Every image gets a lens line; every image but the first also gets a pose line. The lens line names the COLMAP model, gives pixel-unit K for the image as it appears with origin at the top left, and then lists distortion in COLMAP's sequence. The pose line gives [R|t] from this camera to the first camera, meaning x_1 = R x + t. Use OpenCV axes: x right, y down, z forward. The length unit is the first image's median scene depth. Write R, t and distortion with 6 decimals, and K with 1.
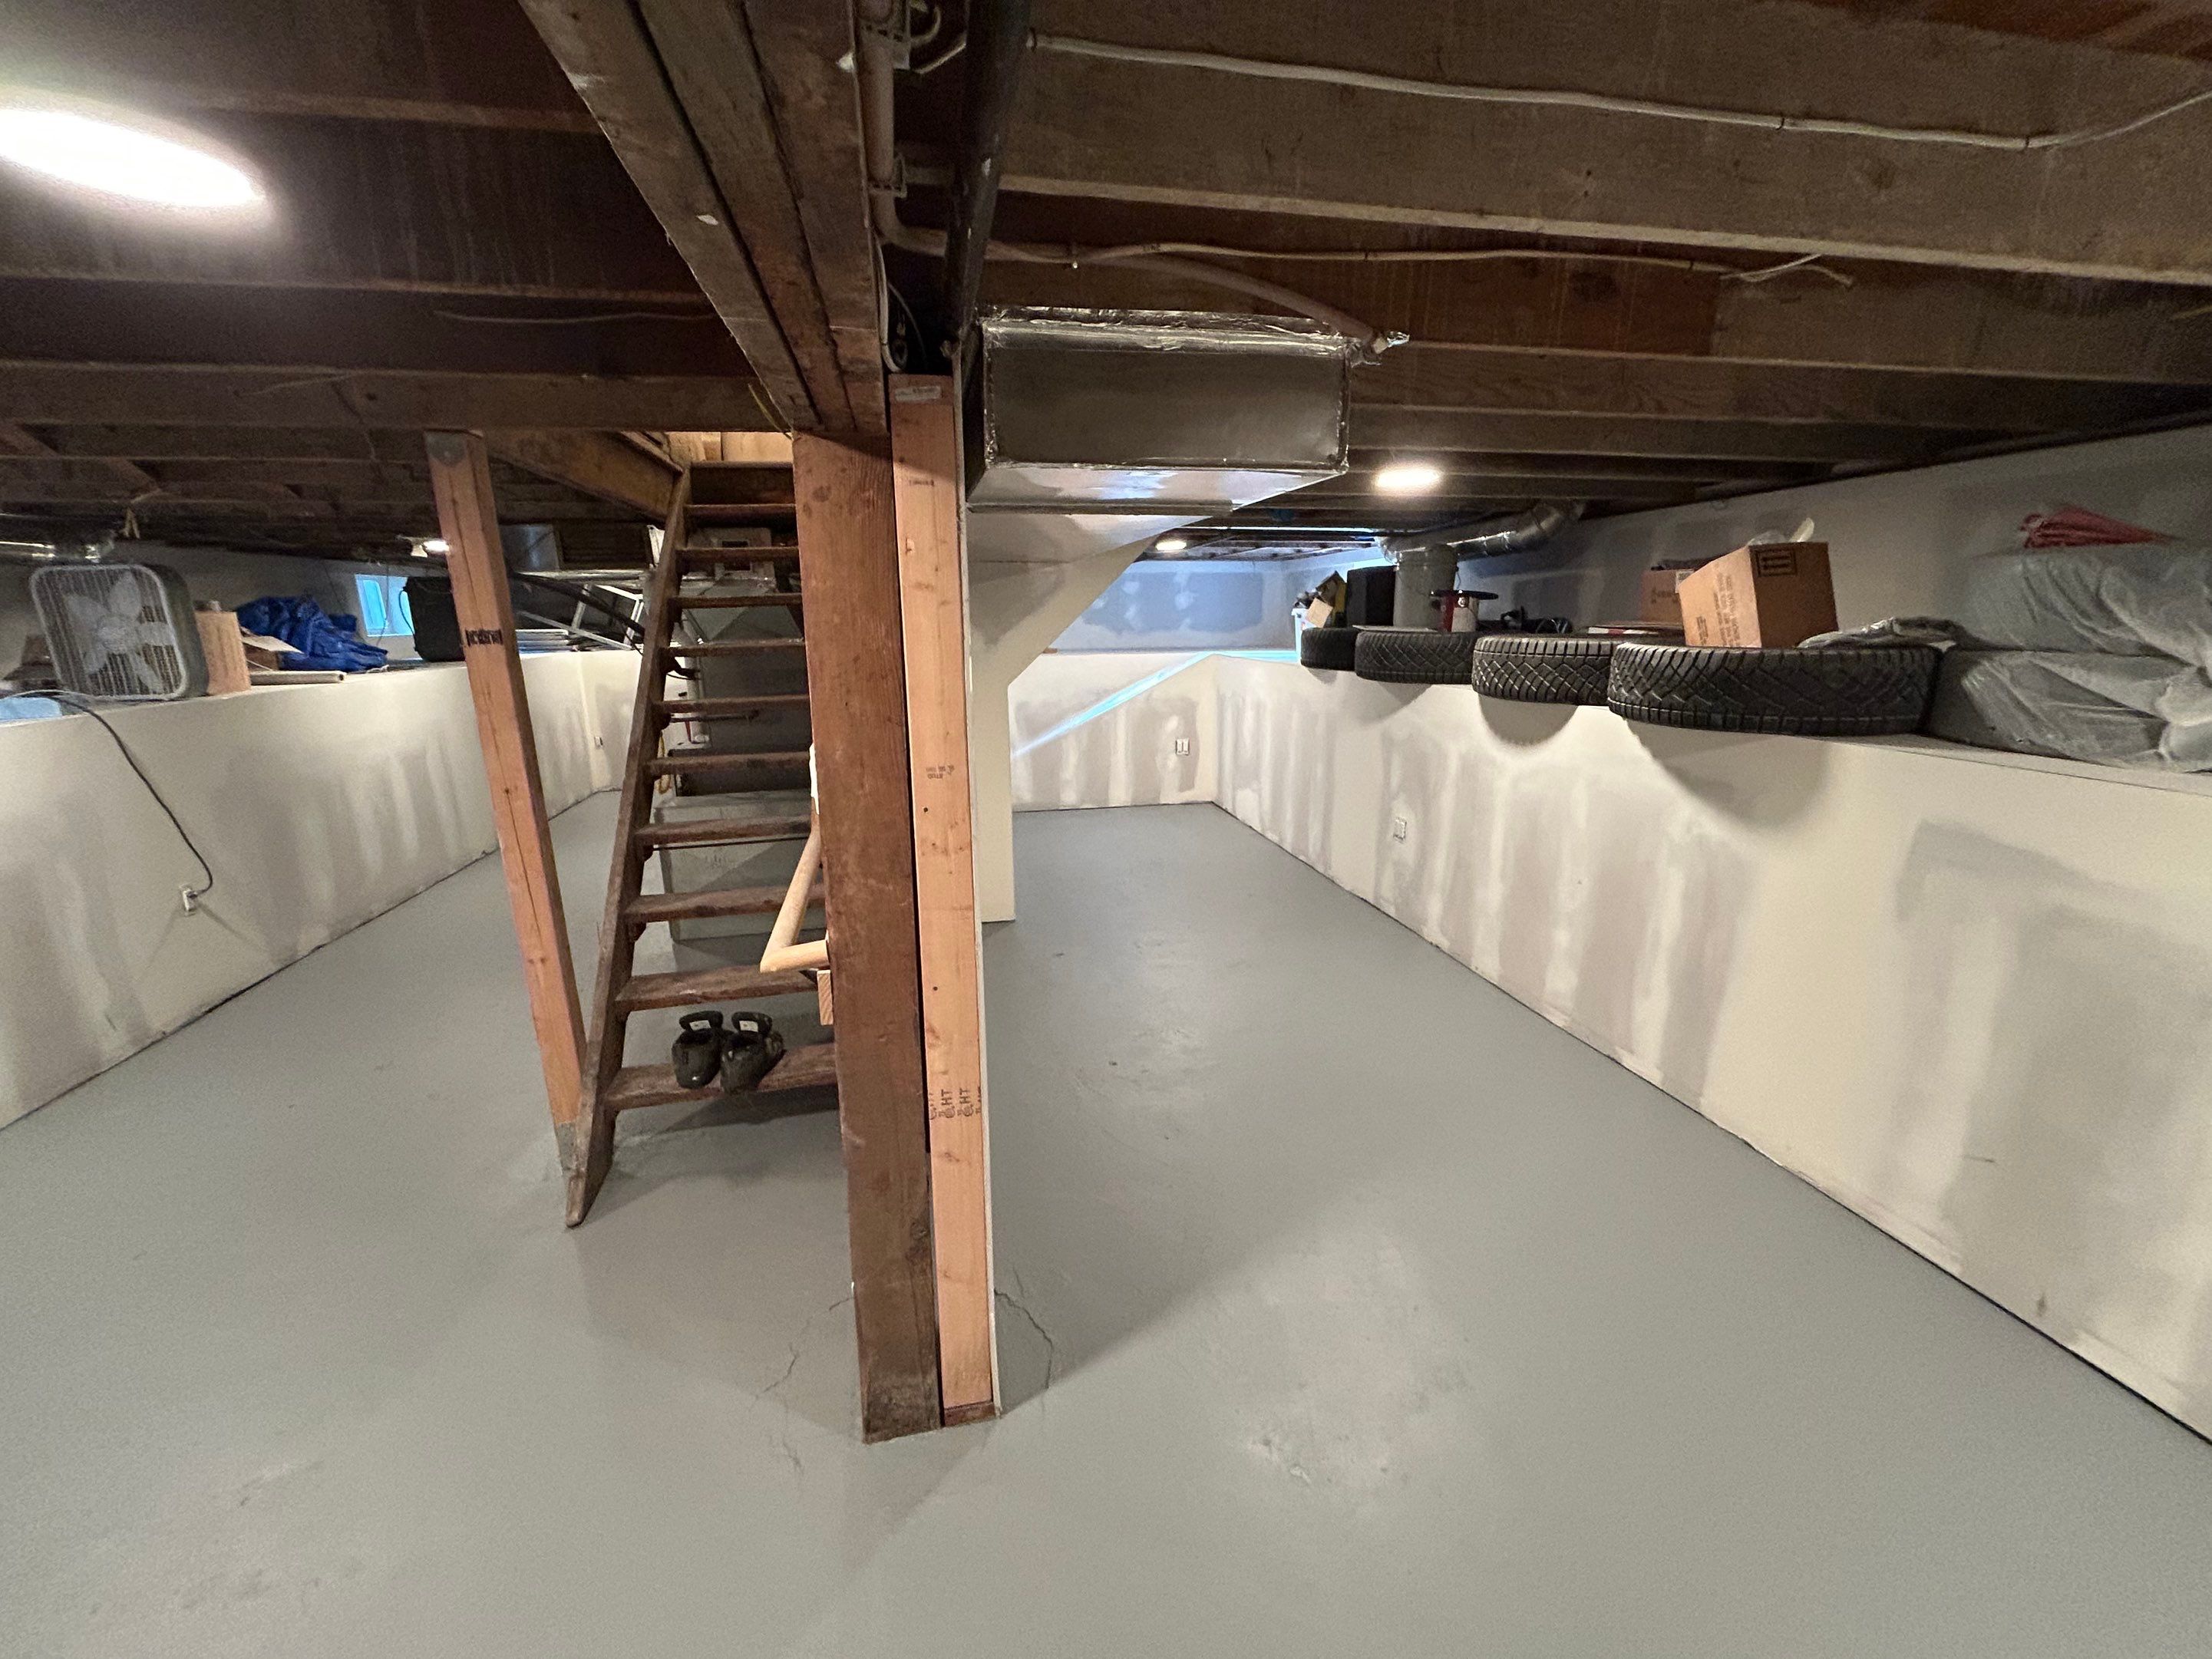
lens RADIAL K [[896.6, 0, 1101.3], [0, 896.6, 828.0], [0, 0, 1]] dist [-0.000958, -0.000824]
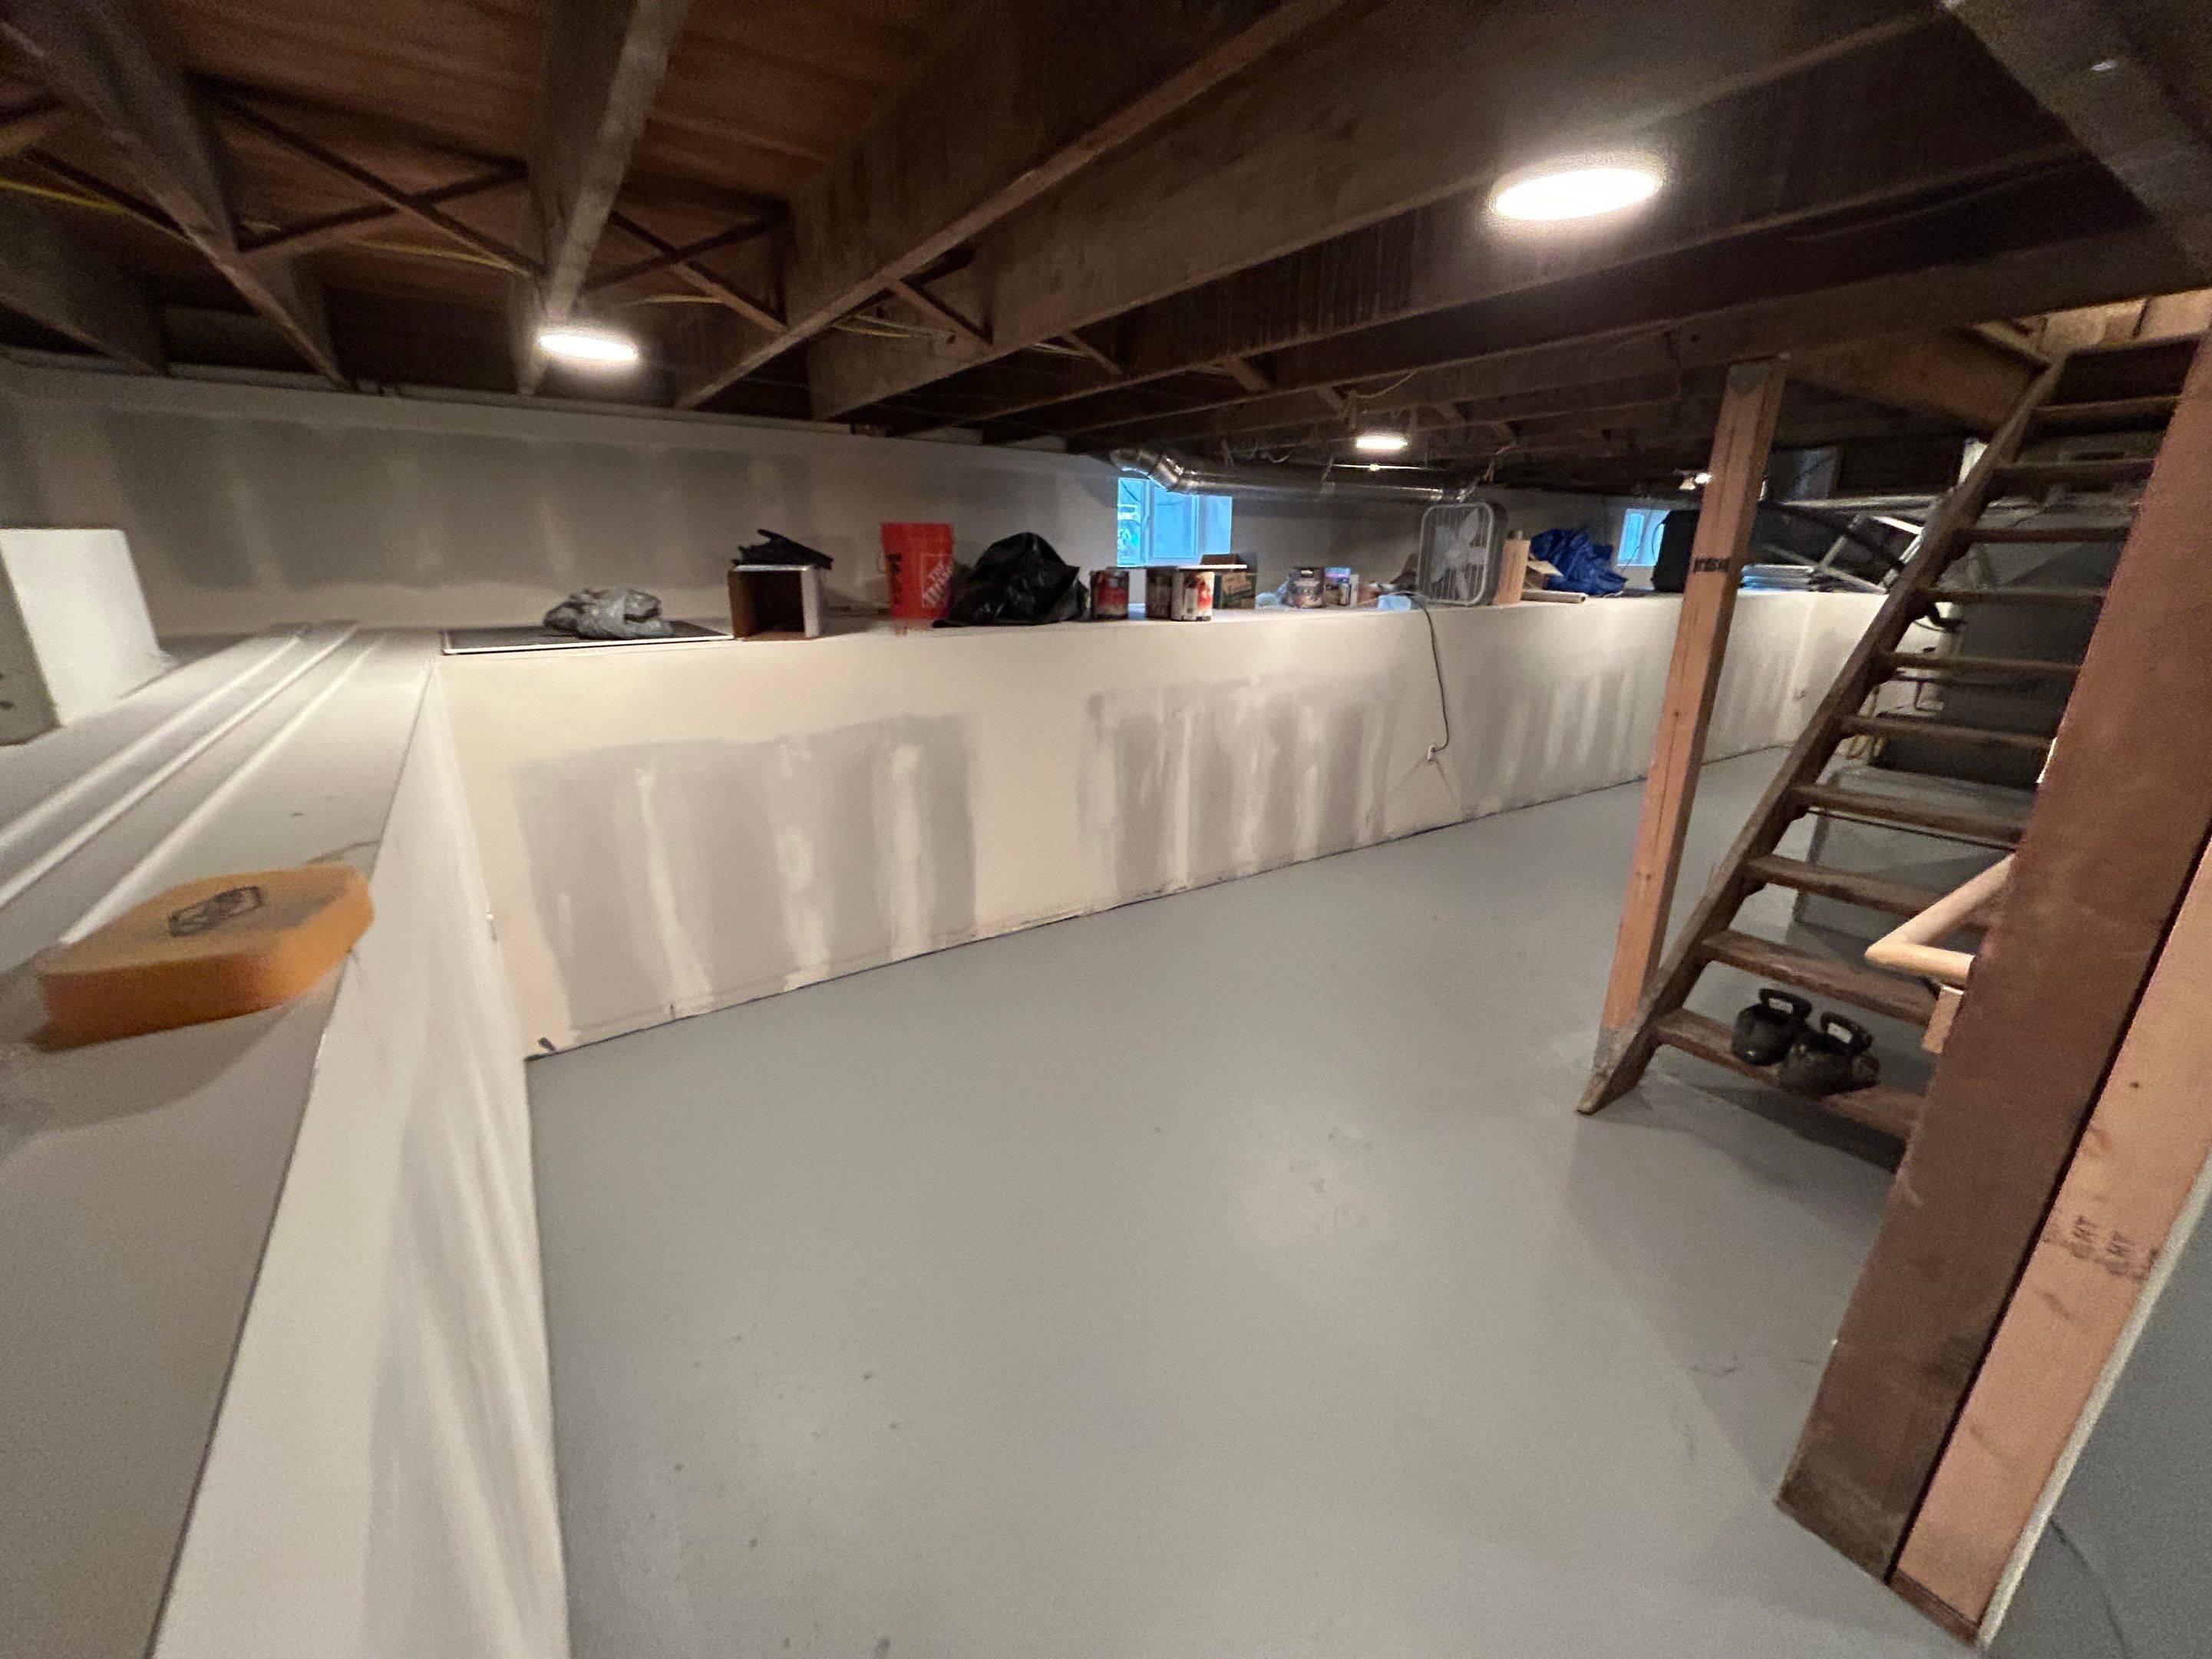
lens RADIAL K [[890.0, 0, 1094.2], [0, 890.0, 832.8], [0, 0, 1]] dist [0.001544, 0.000331]
pose [[0.368953, 0.299658, -0.879818, 0.040034], [-0.236387, 0.945729, 0.222977, 0.016129], [0.898885, 0.125709, 0.419765, -0.032538]]
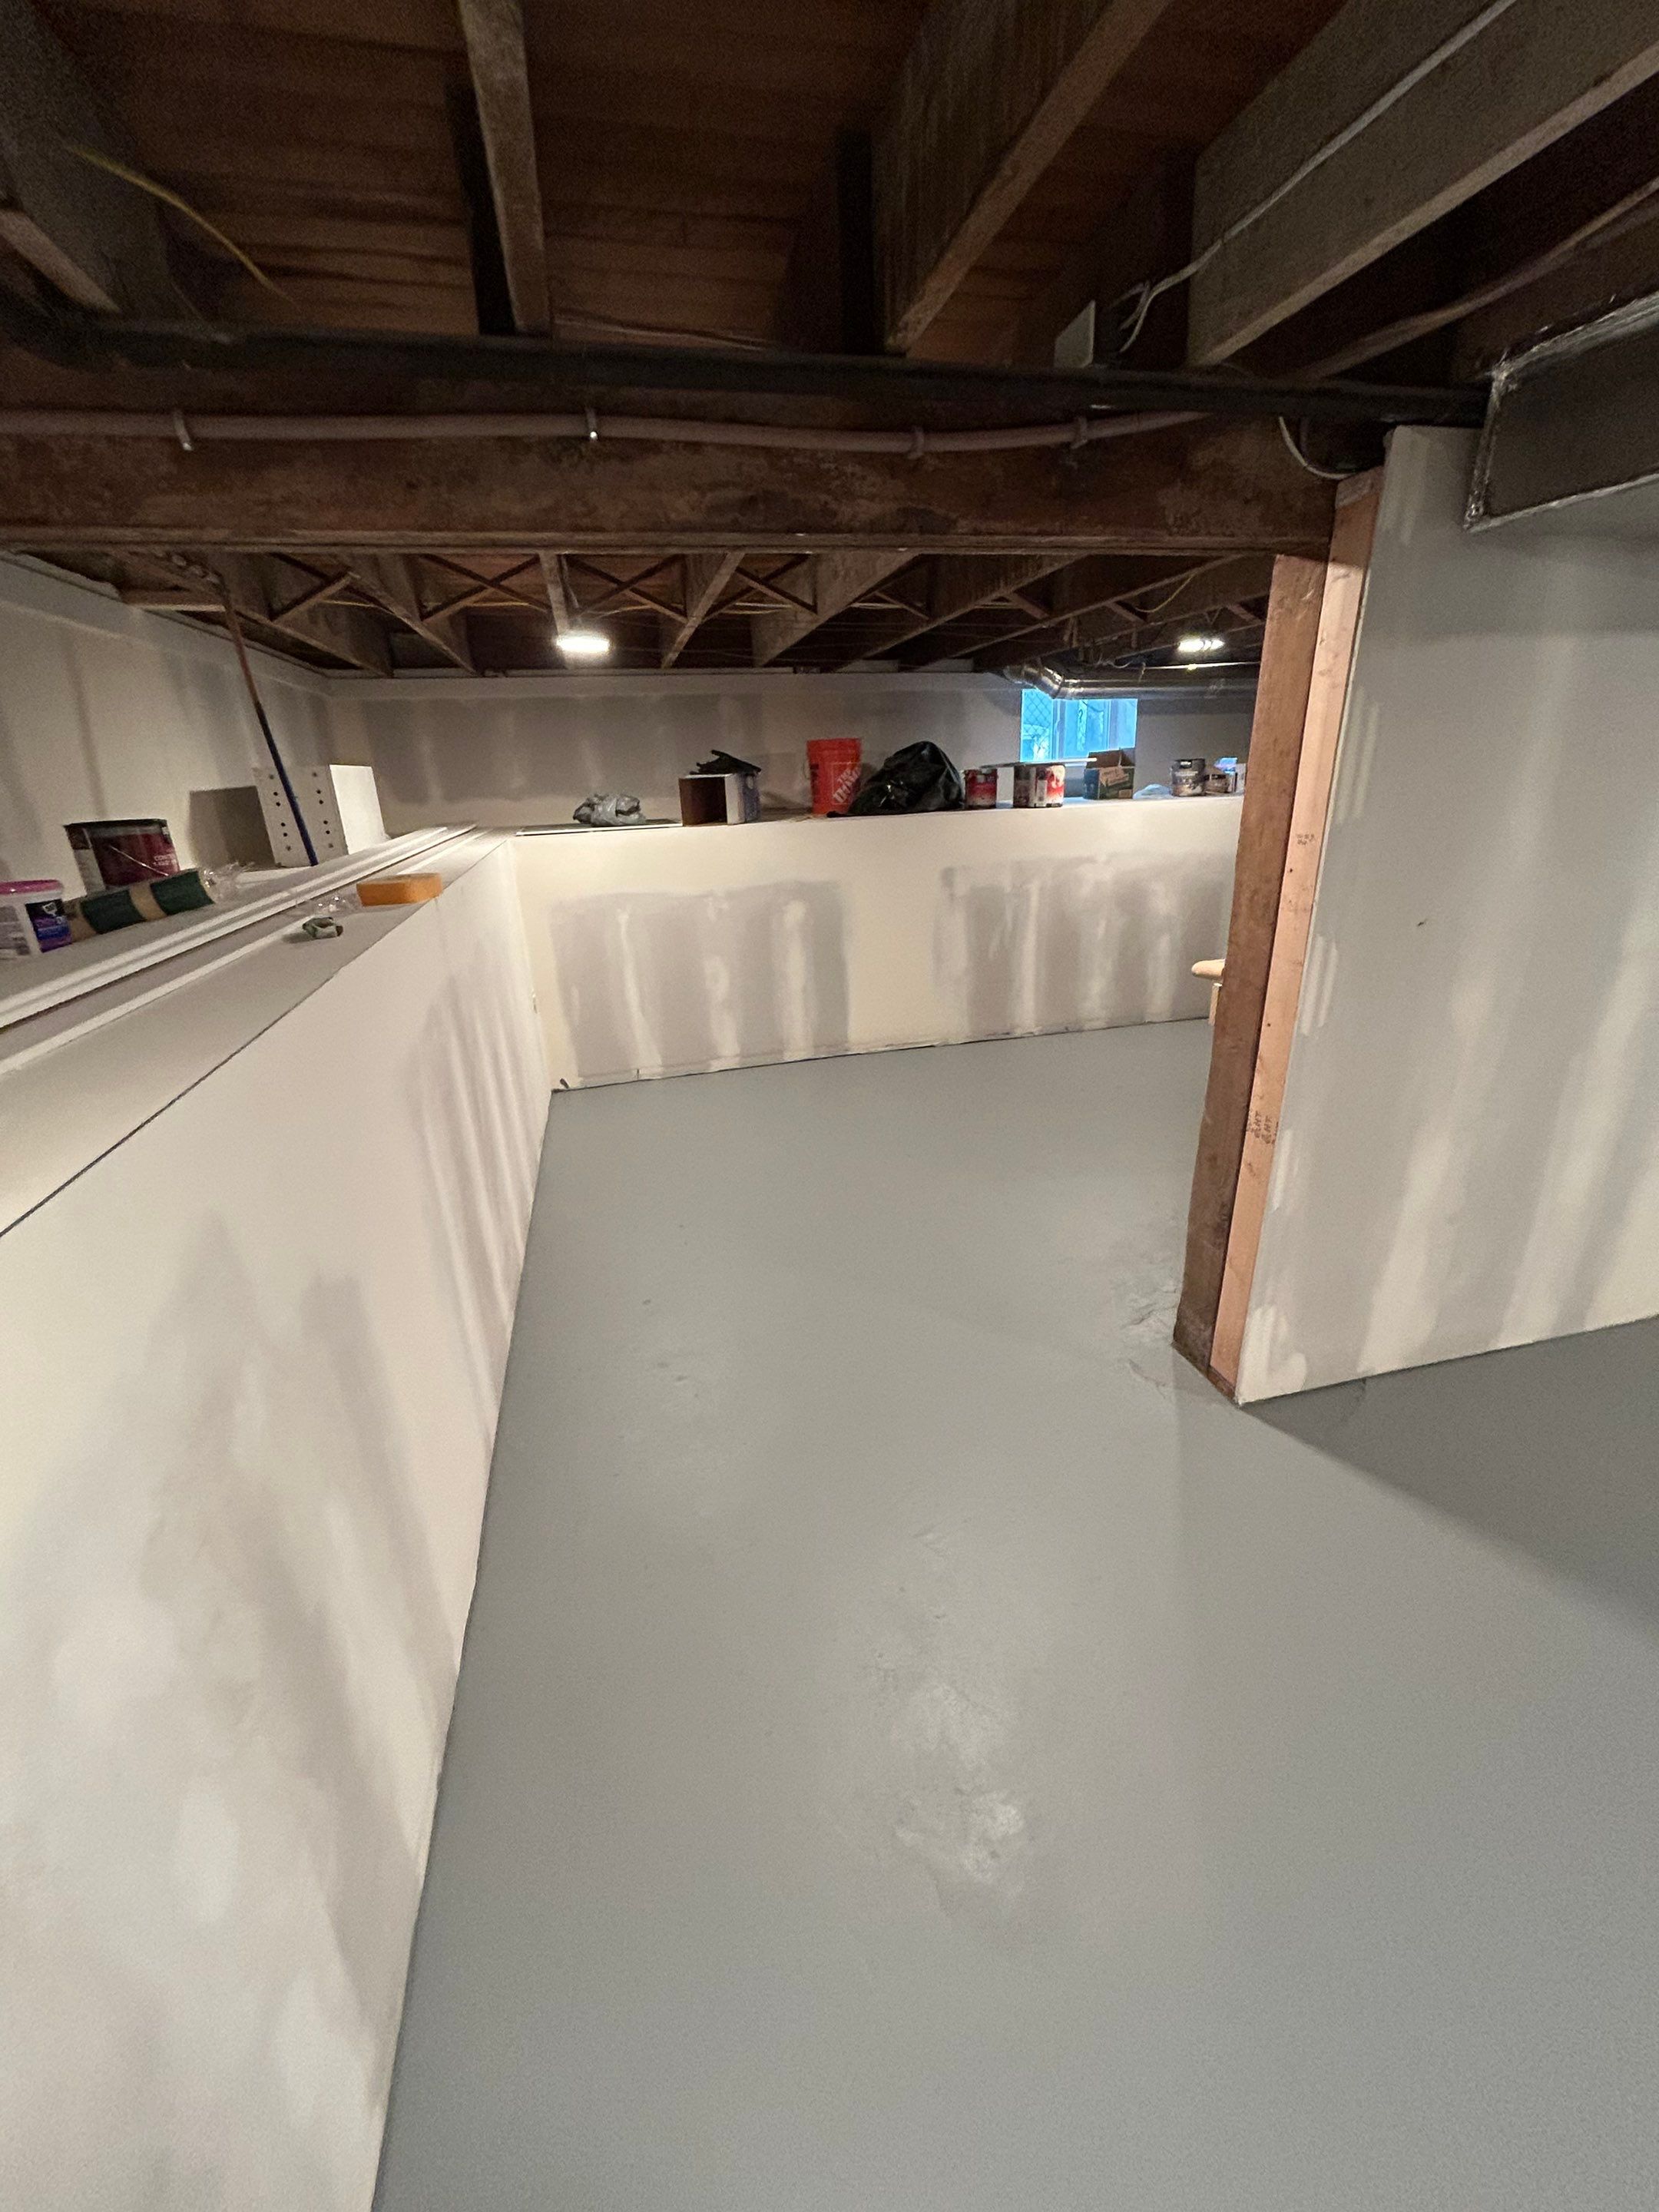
lens RADIAL K [[890.1, 0, 829.5], [0, 890.1, 1106.0], [0, 0, 1]] dist [0.001544, 0.000331]
pose [[0.038015, 0.363010, -0.931010, 0.542380], [-0.202496, 0.915152, 0.348558, -0.012274], [0.978545, 0.175275, 0.108297, 0.169657]]
